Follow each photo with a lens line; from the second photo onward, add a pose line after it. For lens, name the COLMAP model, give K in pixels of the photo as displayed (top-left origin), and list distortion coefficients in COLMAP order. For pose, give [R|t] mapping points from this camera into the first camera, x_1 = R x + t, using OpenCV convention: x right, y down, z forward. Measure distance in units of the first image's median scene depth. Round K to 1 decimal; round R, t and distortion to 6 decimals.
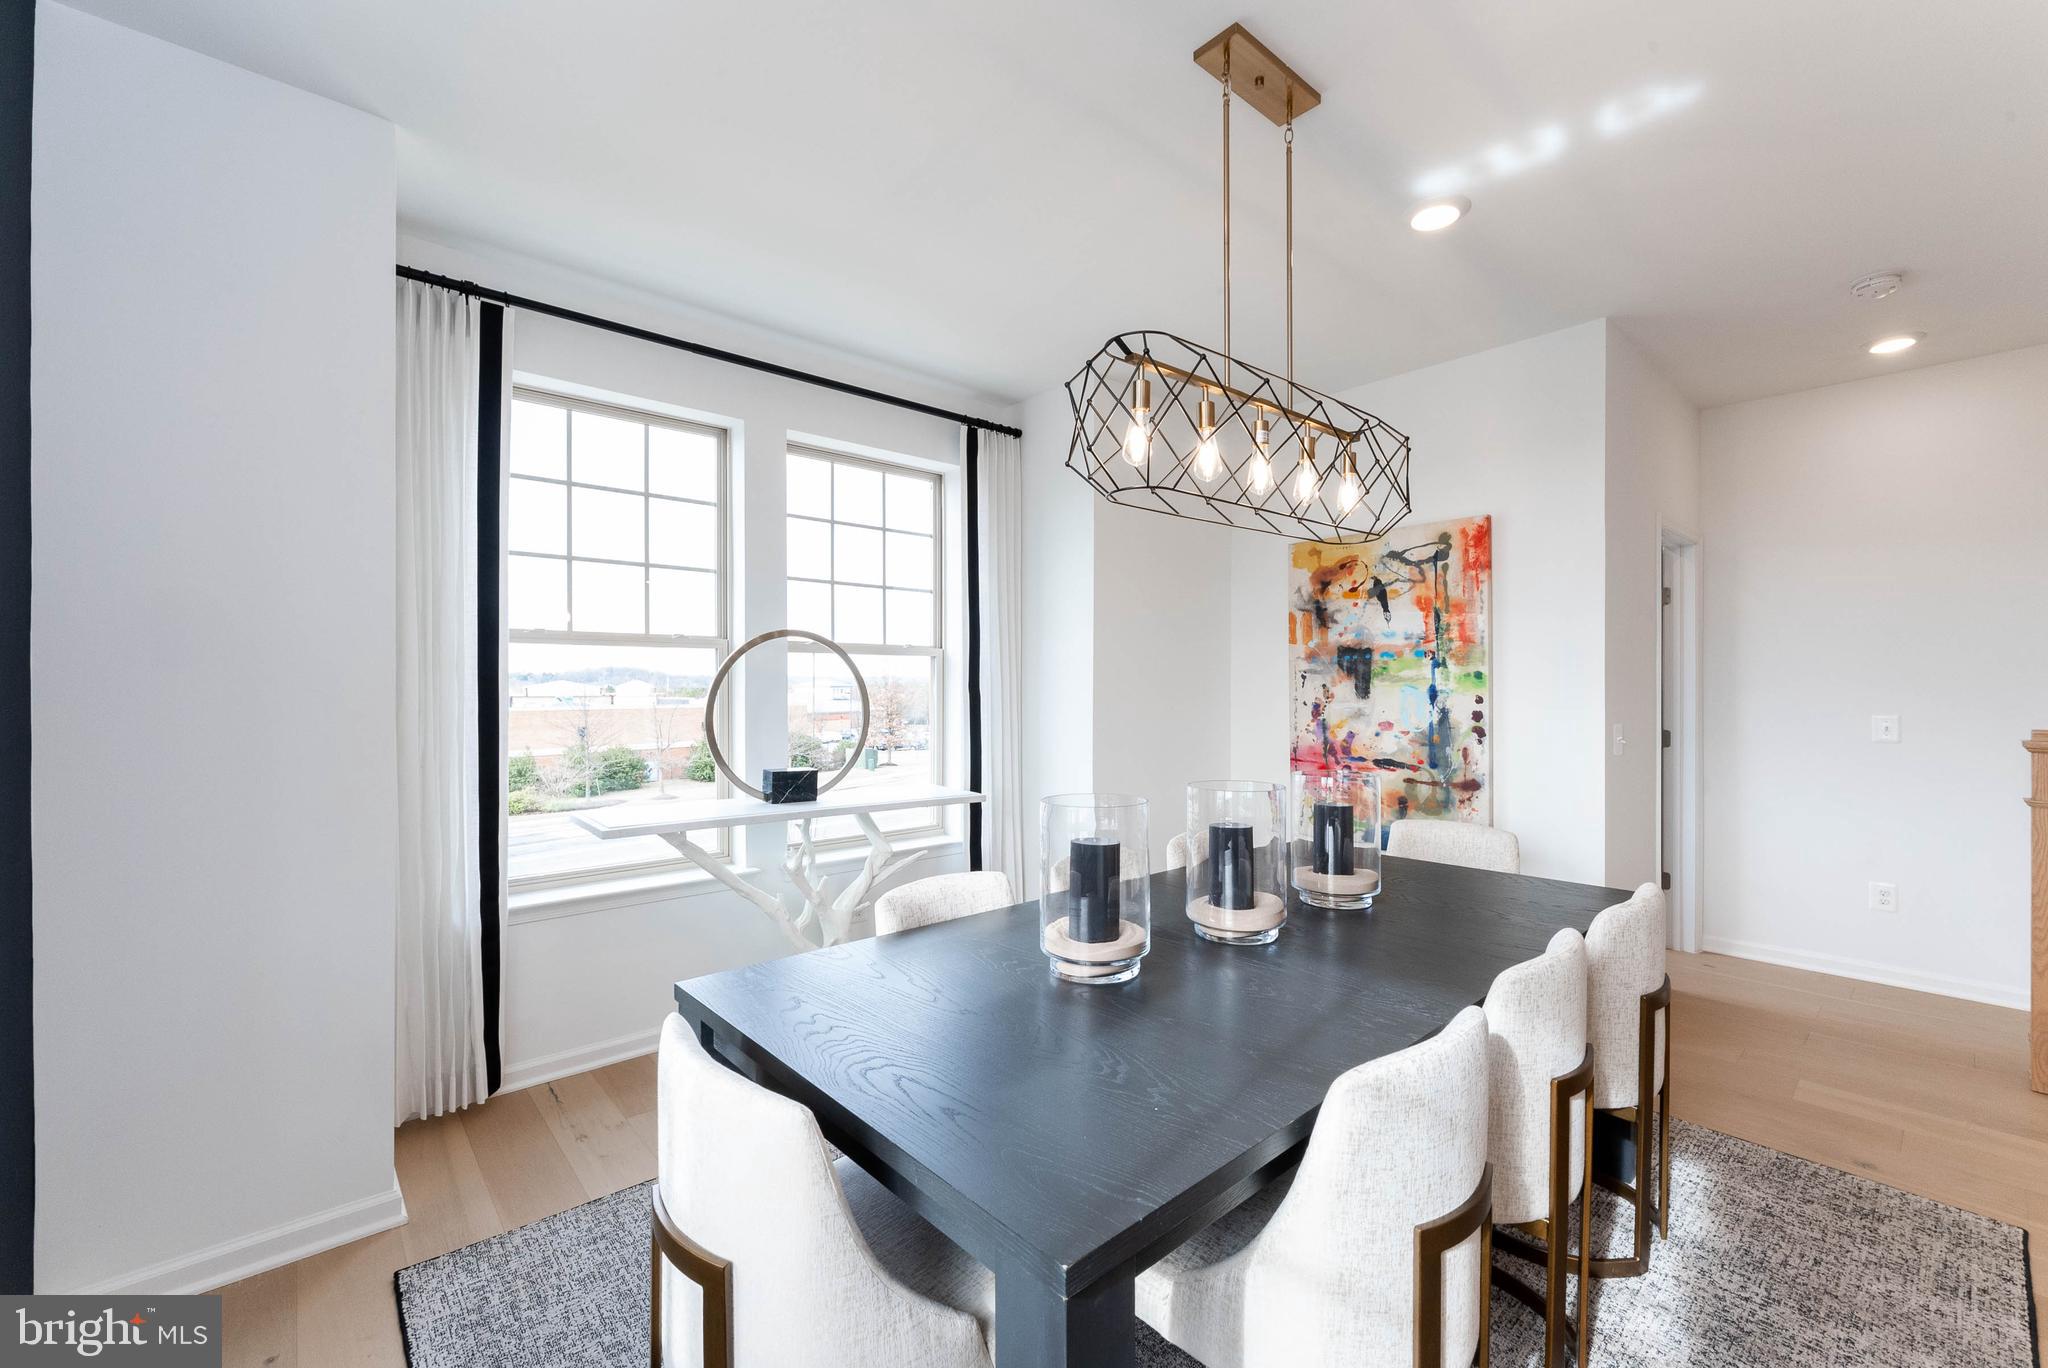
lens RADIAL K [[834.5, 0, 1019.7], [0, 834.5, 681.9], [0, 0, 1]] dist [-0.000668, -0.000060]
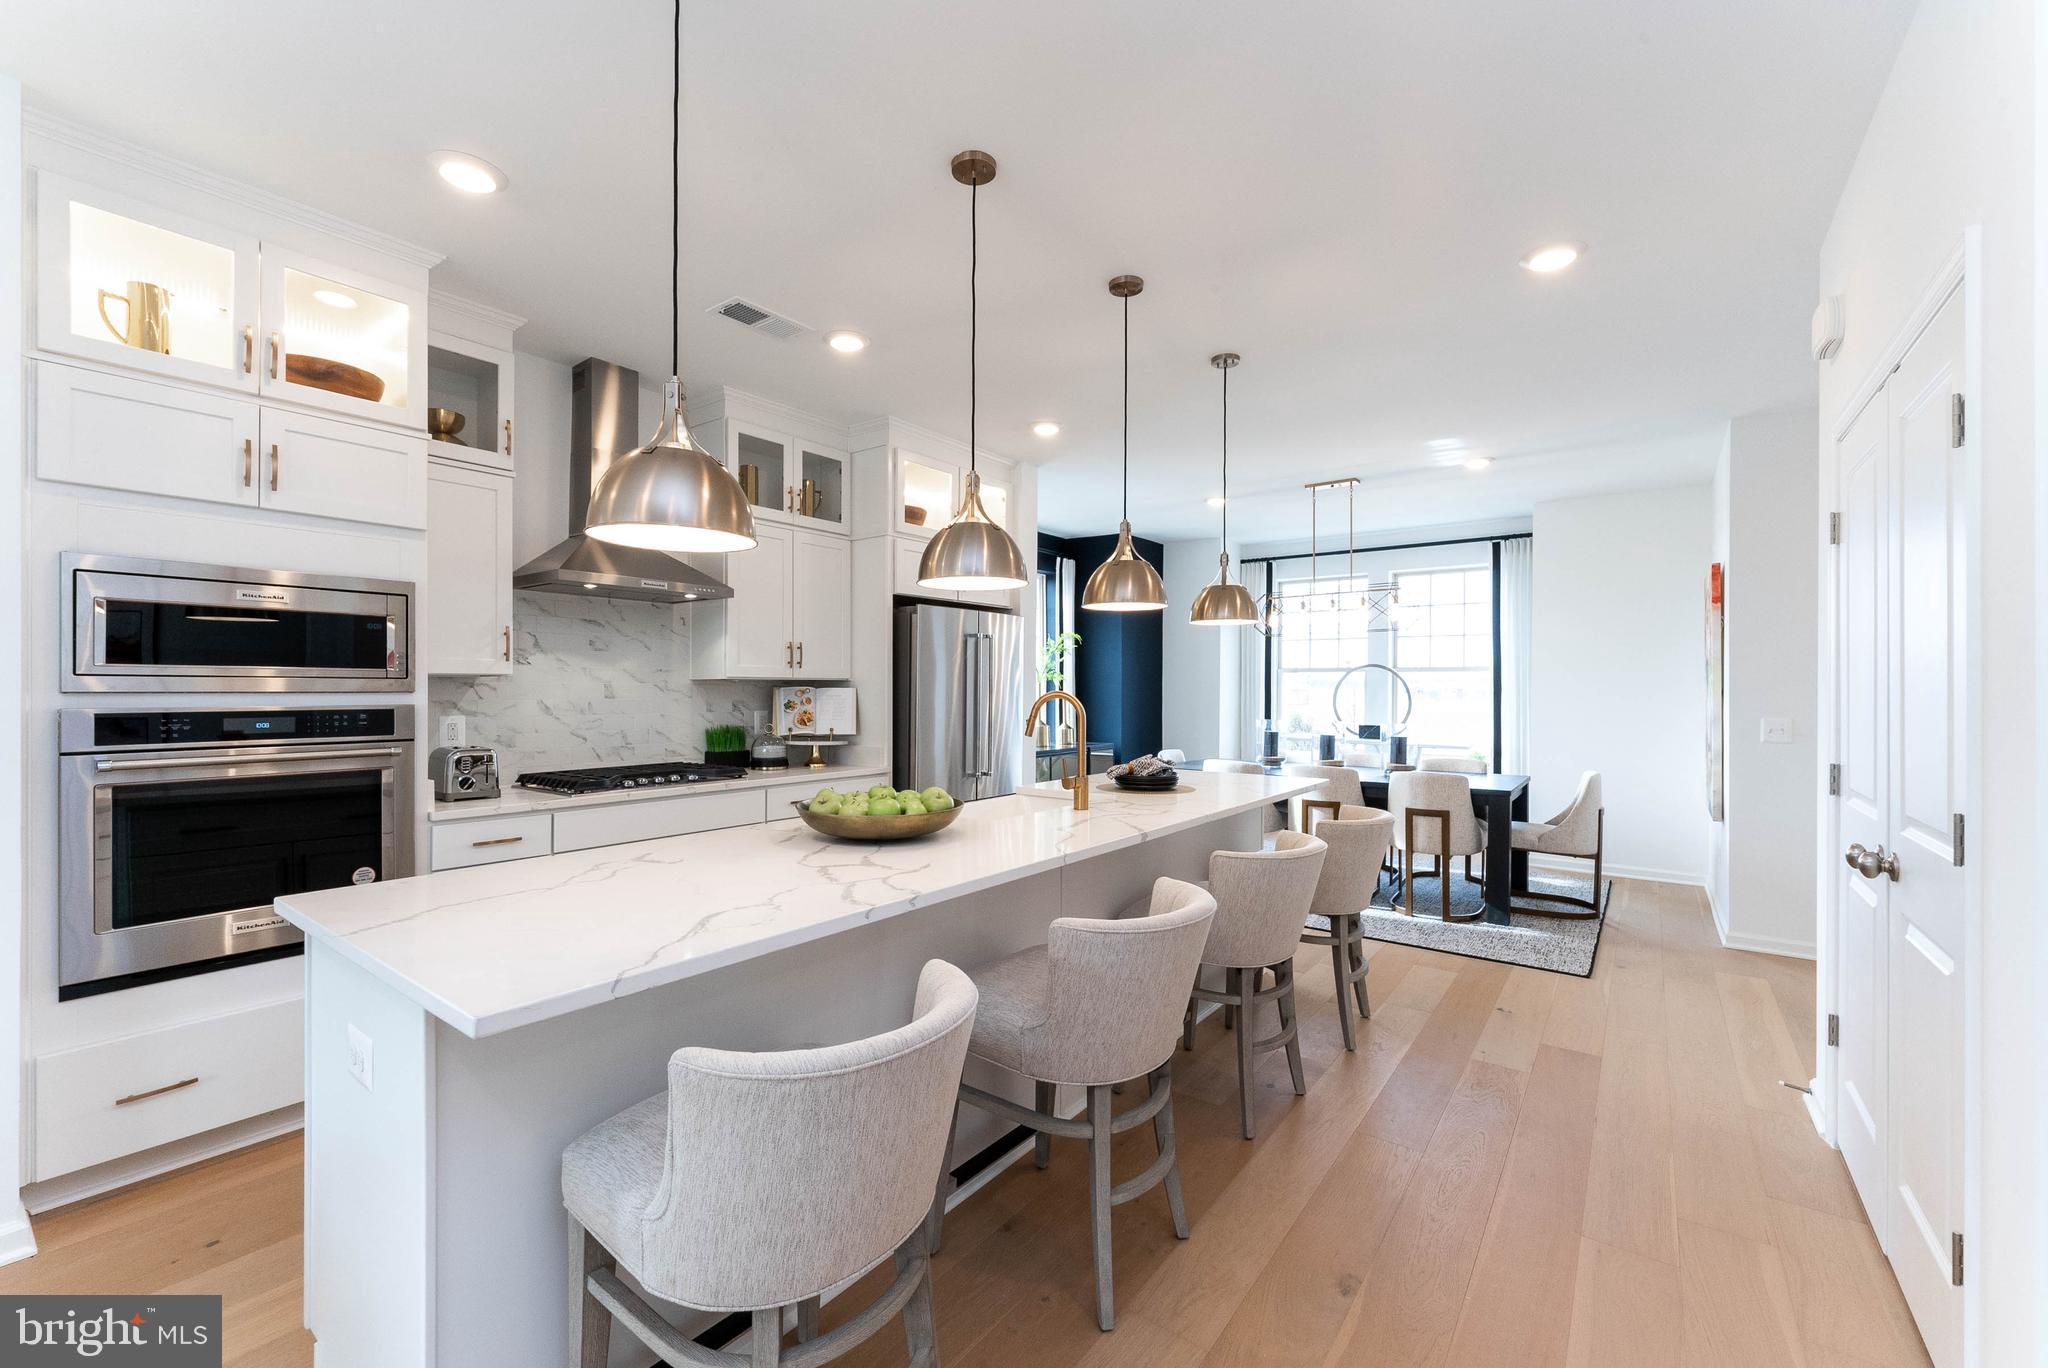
lens RADIAL K [[834.5, 0, 1019.7], [0, 834.5, 681.9], [0, 0, 1]] dist [-0.000668, -0.000060]
pose [[0.201424, 0.002145, -0.979502, 1.821608], [0.000526, 0.999997, 0.002298, -0.015995], [0.979504, -0.000978, 0.201422, -0.427817]]
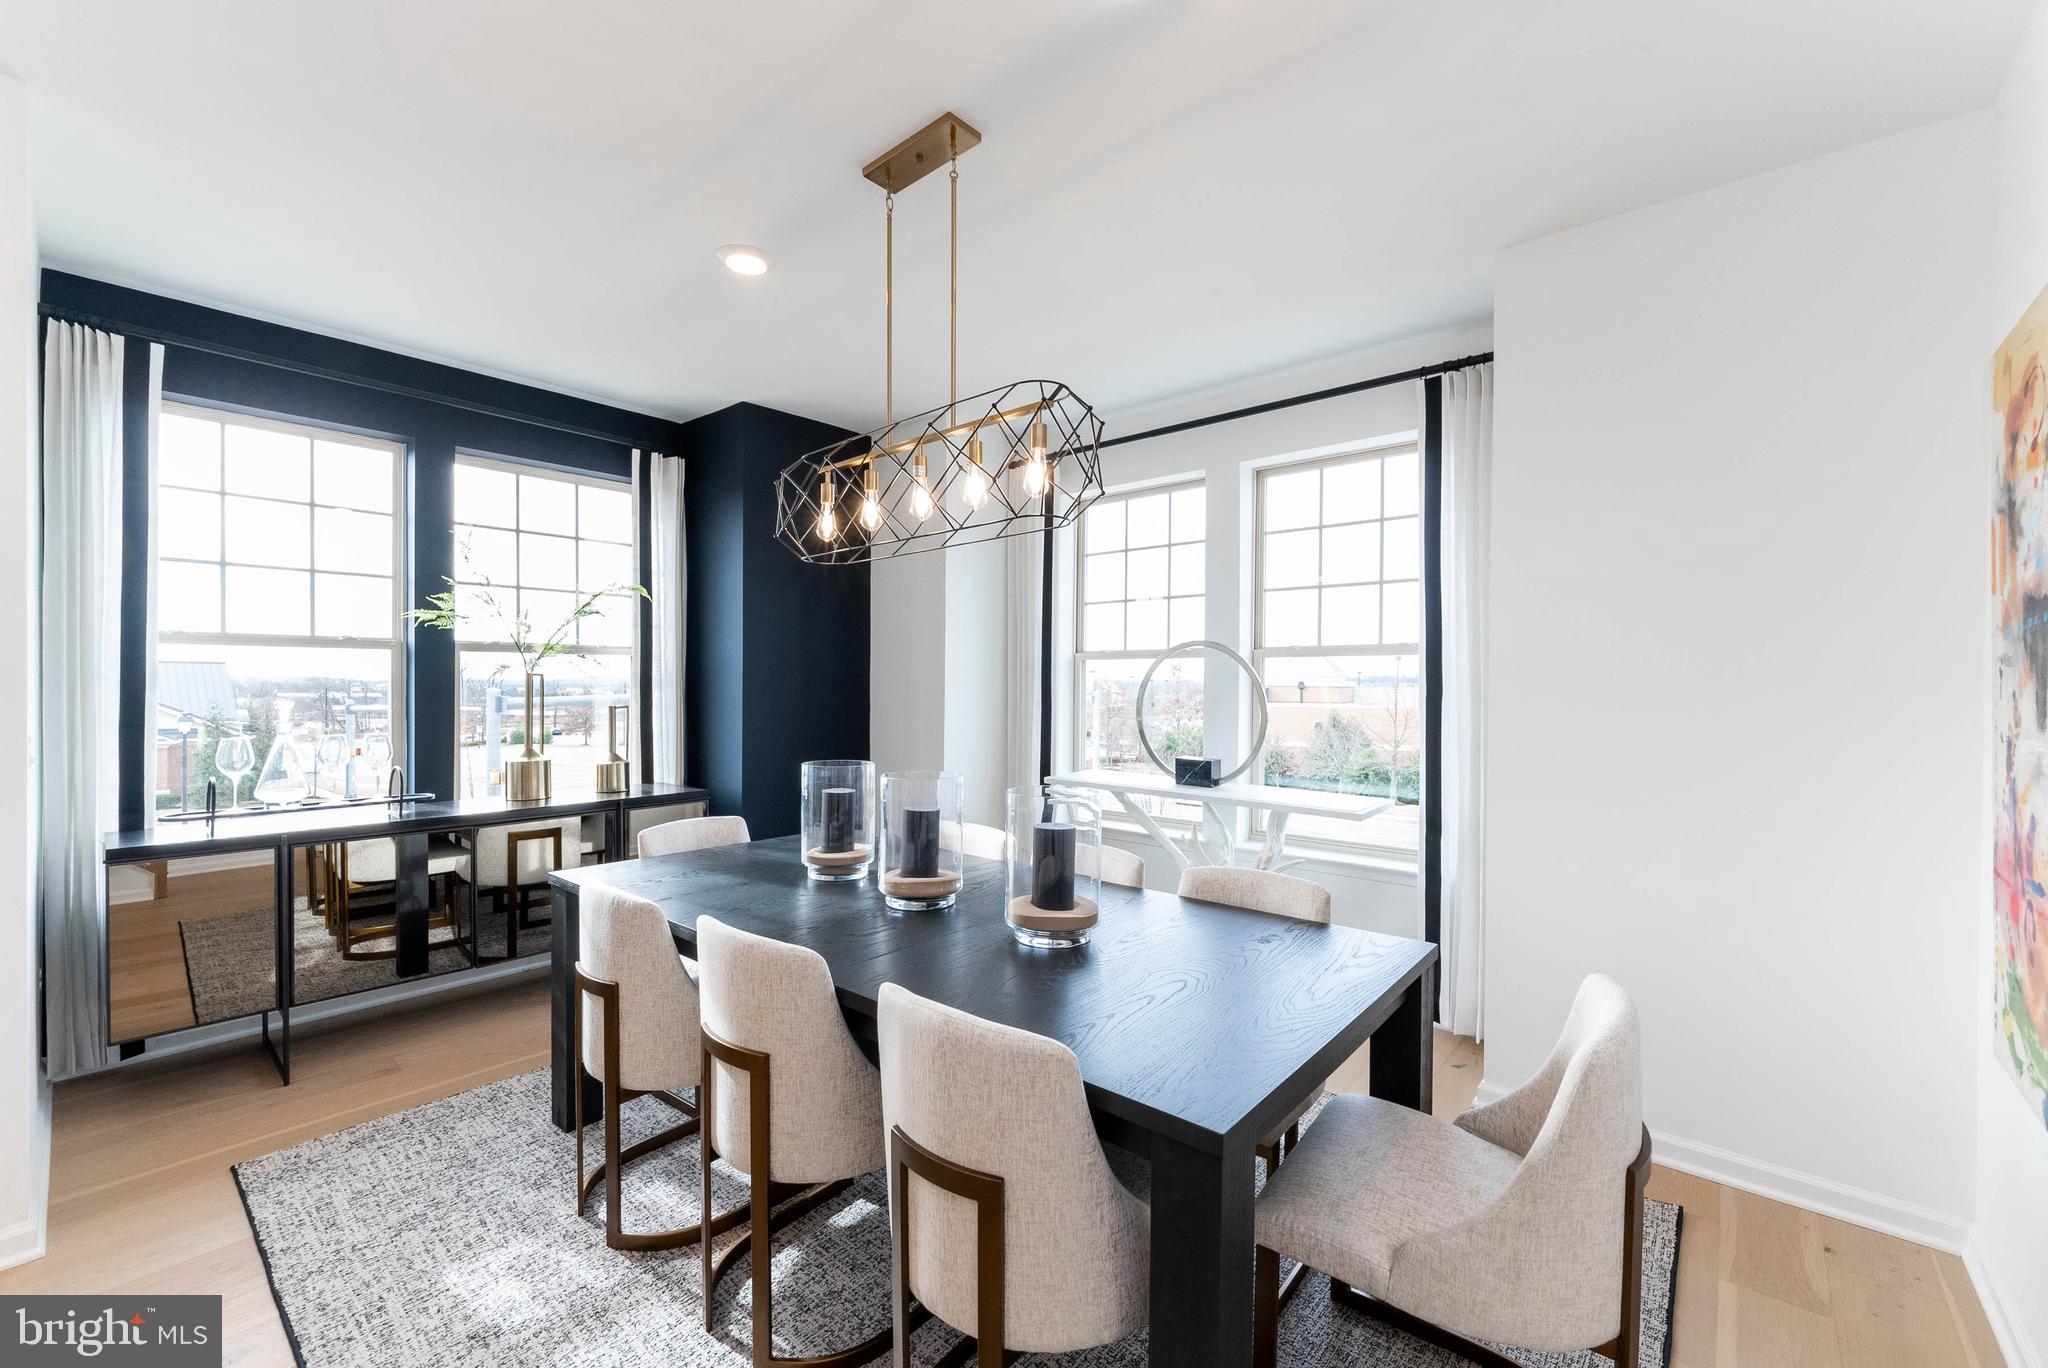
lens RADIAL K [[831.1, 0, 1025.3], [0, 831.1, 689.4], [0, 0, 1]] dist [-0.000318, 0.000039]
pose [[0.137811, 0.010983, -0.990398, 0.873799], [0.004080, 0.999924, 0.011656, -0.008054], [0.990450, -0.005647, 0.137756, 0.599540]]
